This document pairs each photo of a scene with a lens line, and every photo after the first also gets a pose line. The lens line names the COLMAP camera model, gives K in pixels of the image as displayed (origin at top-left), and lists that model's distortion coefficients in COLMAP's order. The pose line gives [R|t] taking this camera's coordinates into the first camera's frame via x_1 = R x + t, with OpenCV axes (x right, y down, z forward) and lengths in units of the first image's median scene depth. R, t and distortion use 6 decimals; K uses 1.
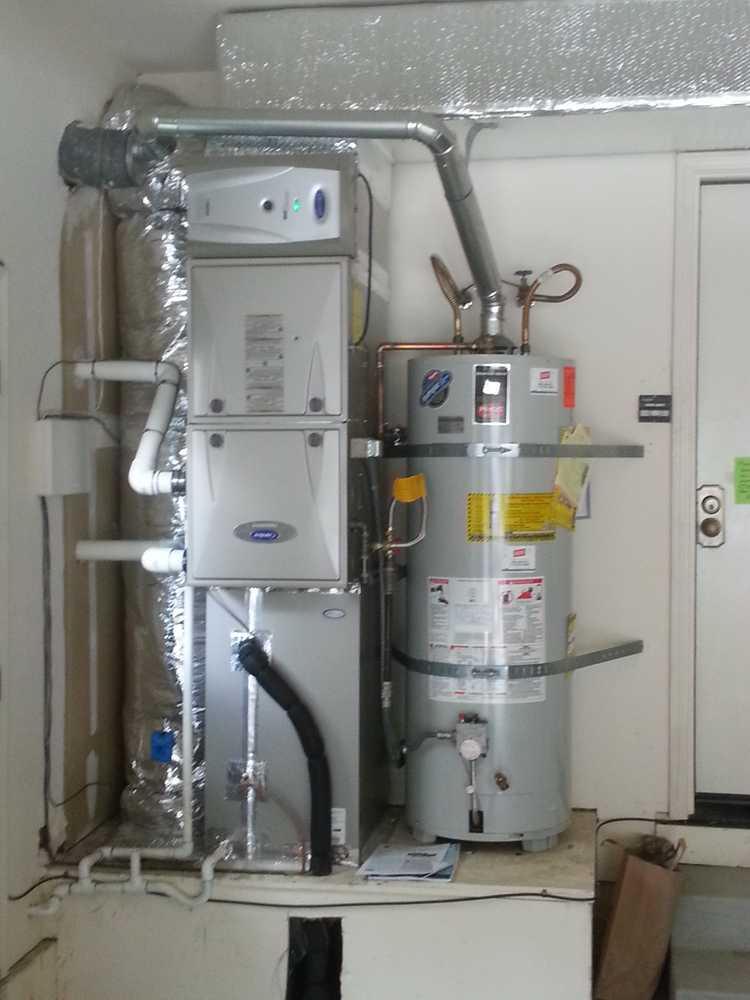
lens RADIAL K [[1347.5, 0, 382.4], [0, 1347.5, 479.6], [0, 0, 1]] dist [0.132080, 0.000000]
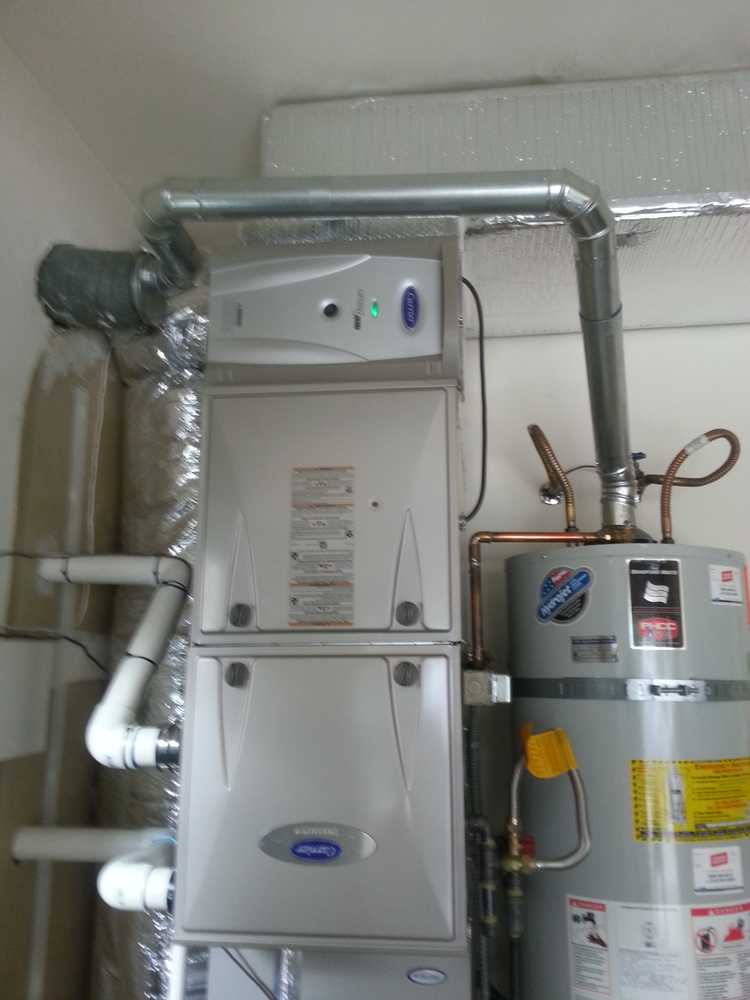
lens RADIAL K [[836.4, 0, 381.9], [0, 836.4, 497.6], [0, 0, 1]] dist [0.044453, -0.036675]
pose [[0.999354, 0.010413, 0.034403, -0.068735], [-0.002707, 0.976204, -0.216837, -0.023626], [-0.035842, 0.216604, 0.975601, 0.587427]]
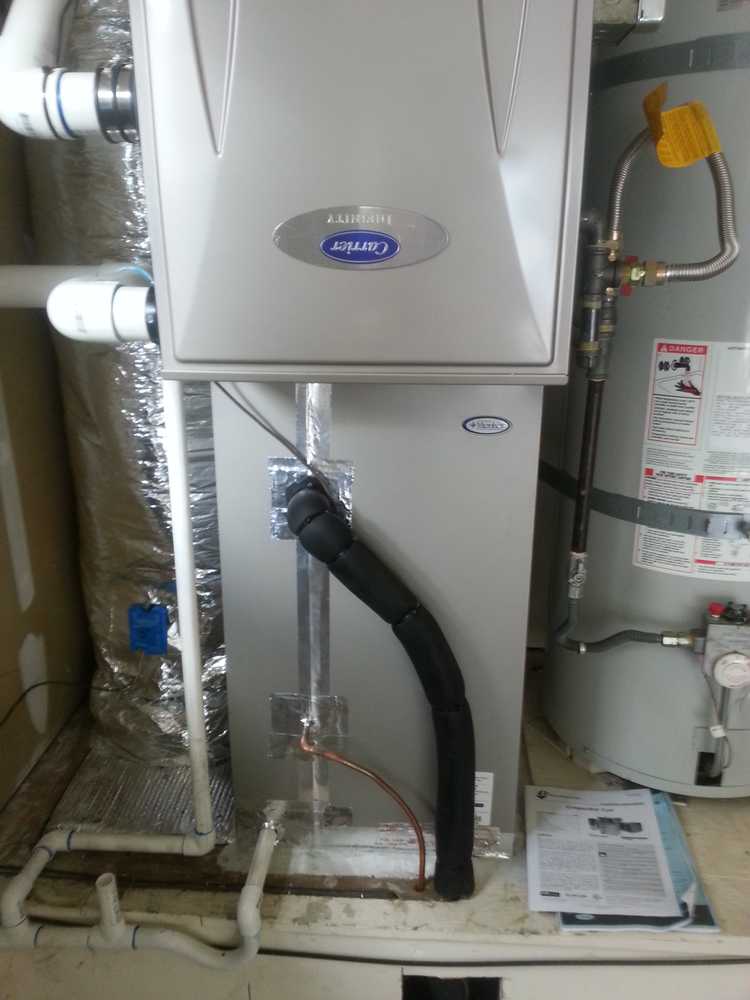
lens RADIAL K [[836.4, 0, 383.7], [0, 836.4, 499.7], [0, 0, 1]] dist [0.044453, -0.036675]
pose [[0.996239, -0.025565, 0.082786, -0.095084], [-0.000369, 0.954218, 0.299111, 0.036031], [-0.086643, -0.298017, 0.950620, 0.704899]]
